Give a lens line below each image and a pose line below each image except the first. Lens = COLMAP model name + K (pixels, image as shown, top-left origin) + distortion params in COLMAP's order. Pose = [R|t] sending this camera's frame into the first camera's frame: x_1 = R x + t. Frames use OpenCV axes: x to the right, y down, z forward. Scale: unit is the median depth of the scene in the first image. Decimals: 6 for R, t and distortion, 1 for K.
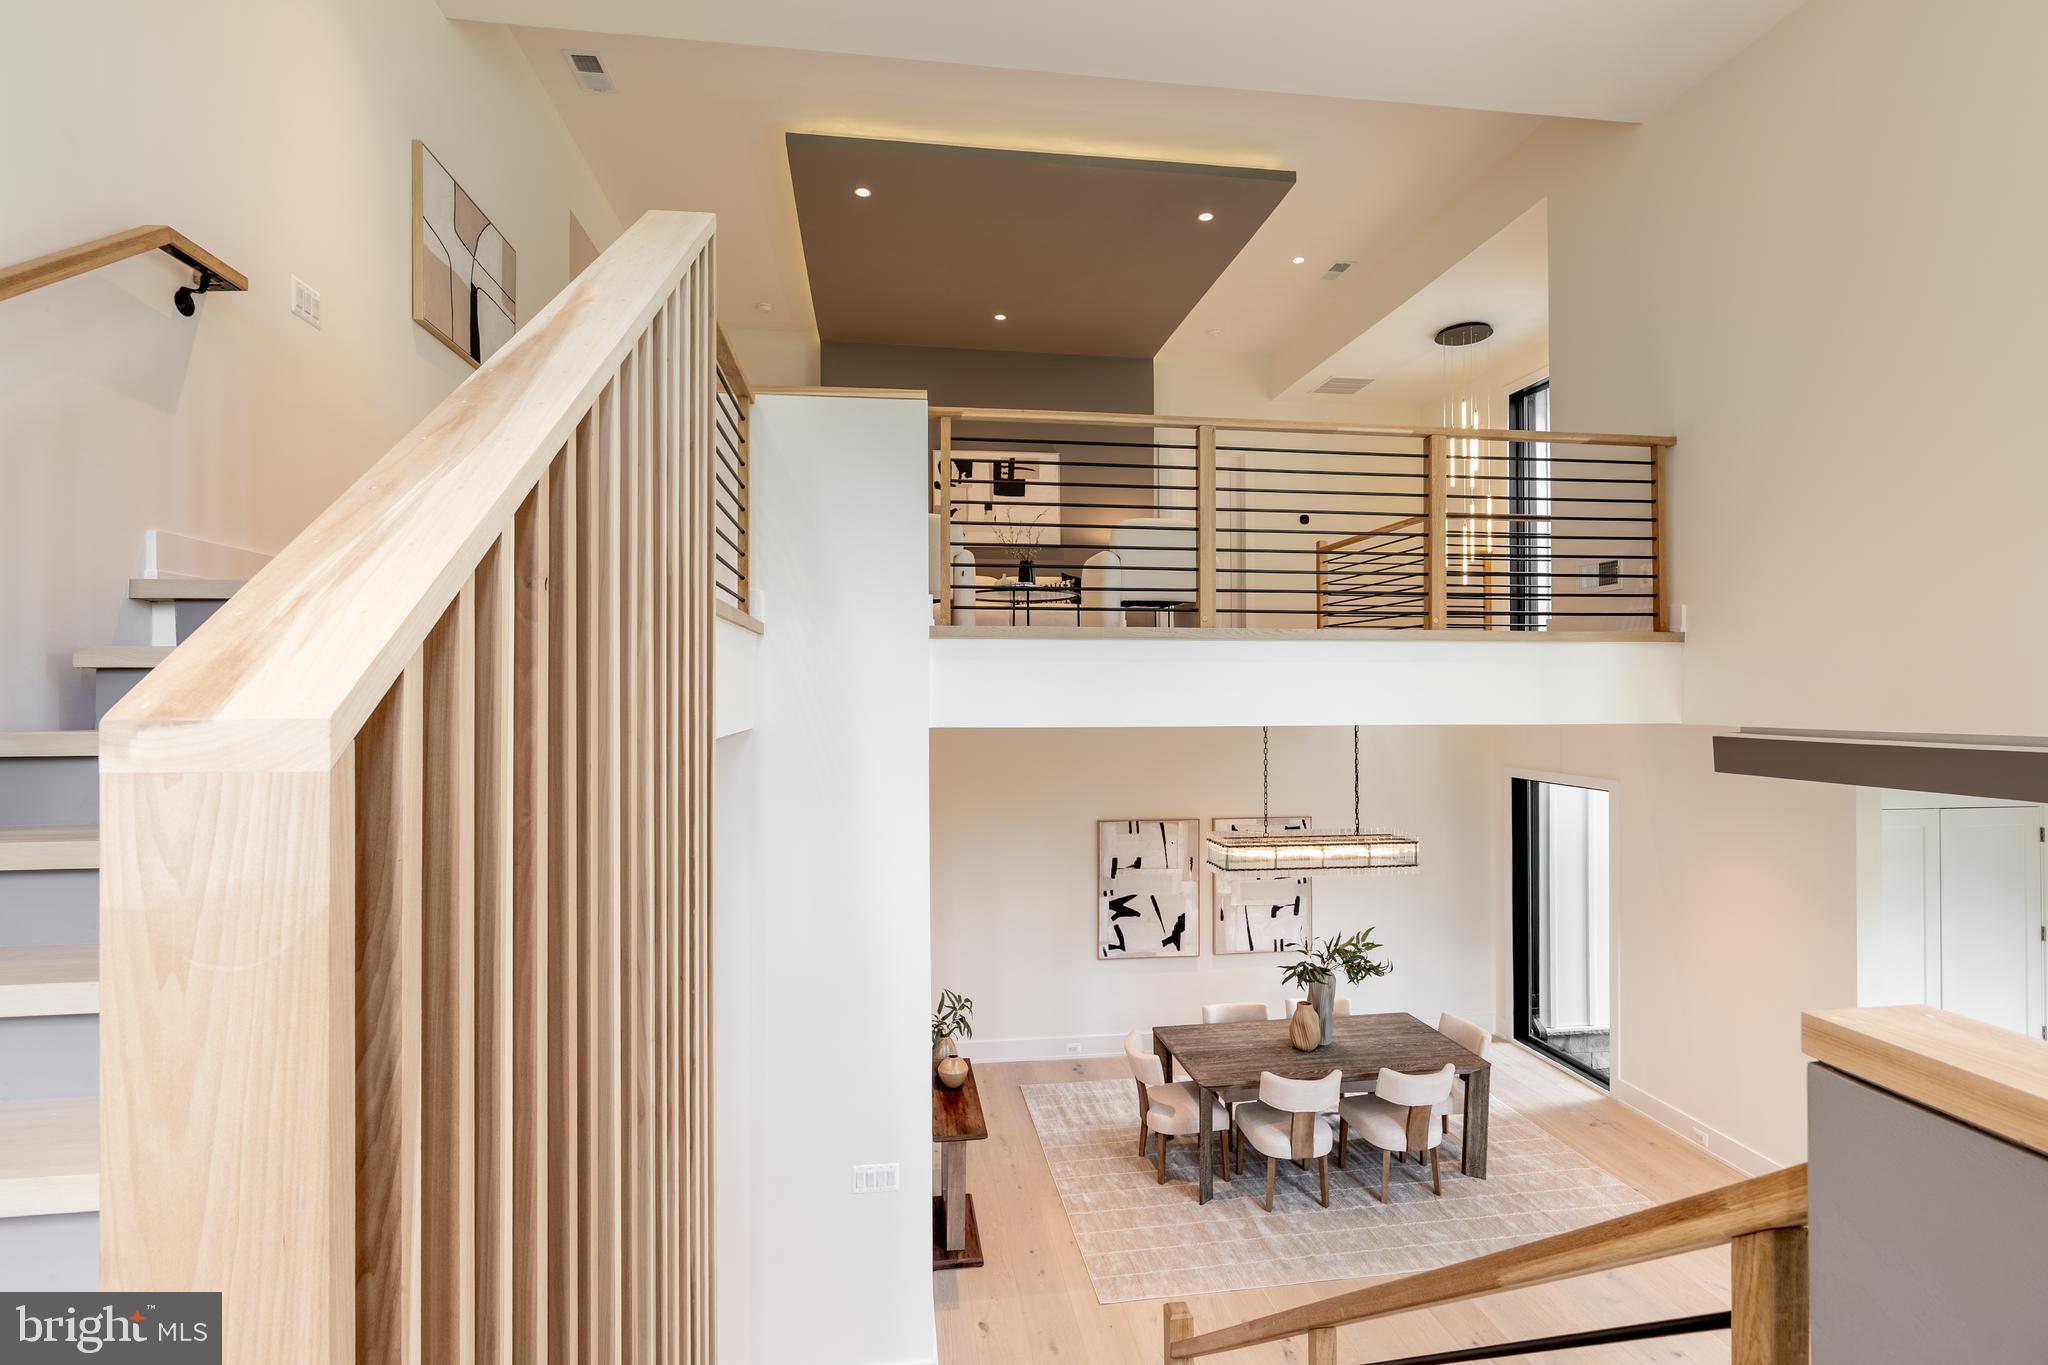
lens RADIAL K [[928.4, 0, 1024.0], [0, 928.4, 682.5], [0, 0, 1]] dist [-0.002382, 0.000635]
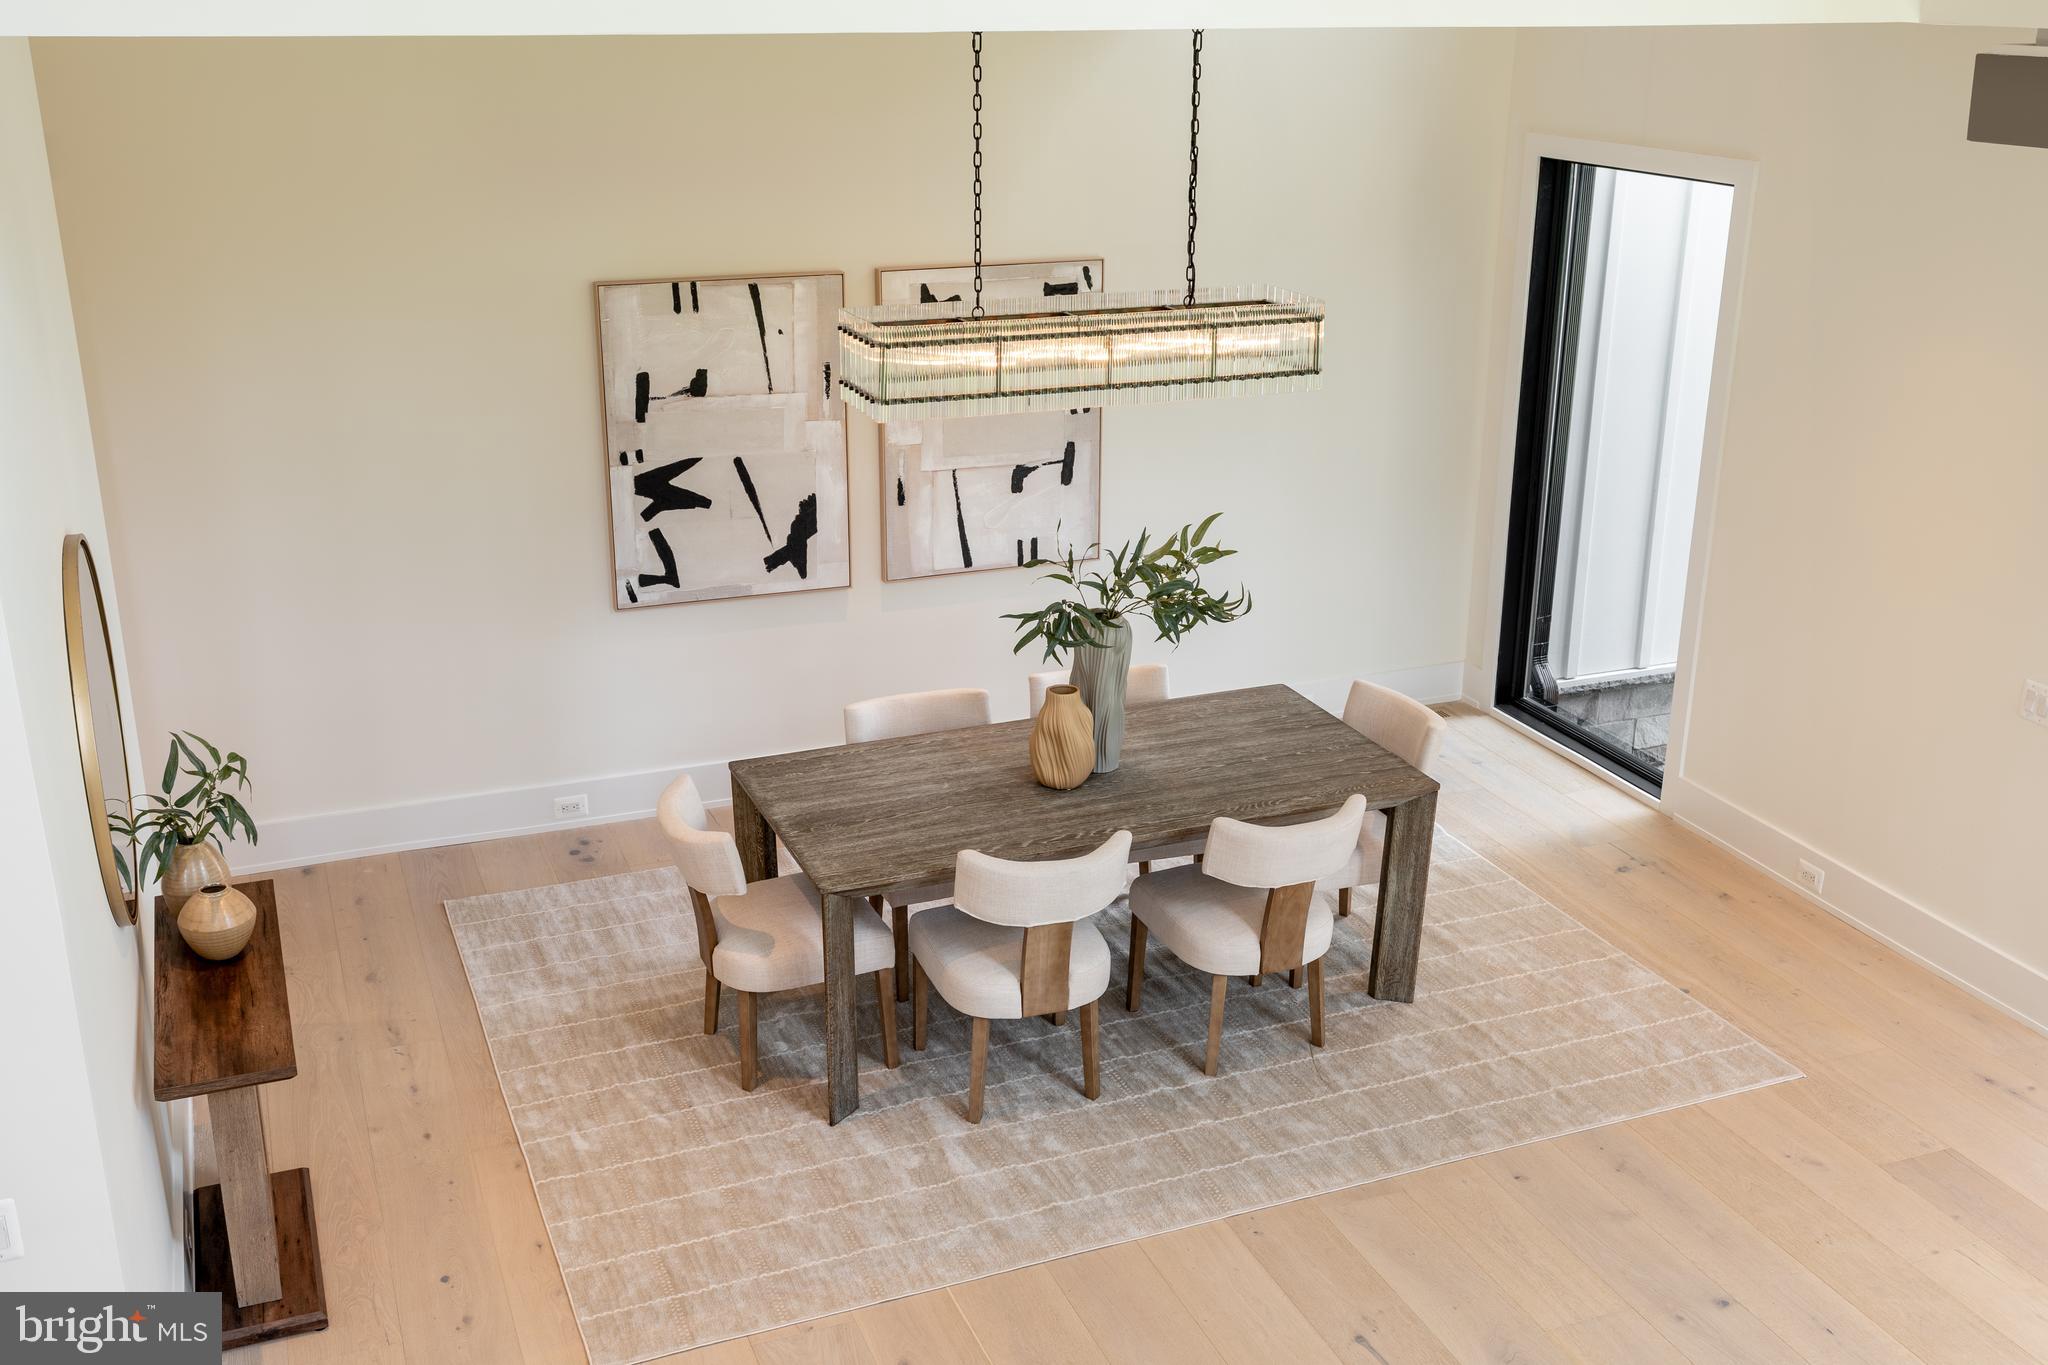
lens RADIAL K [[2046.2, 0, 1024.0], [0, 2046.2, 682.5], [0, 0, 1]] dist [0.013379, -0.001892]
pose [[0.971394, -0.074938, 0.225338, 0.064786], [-0.006806, 0.939729, 0.341852, 0.007793], [-0.237375, -0.333607, 0.912338, 0.113225]]
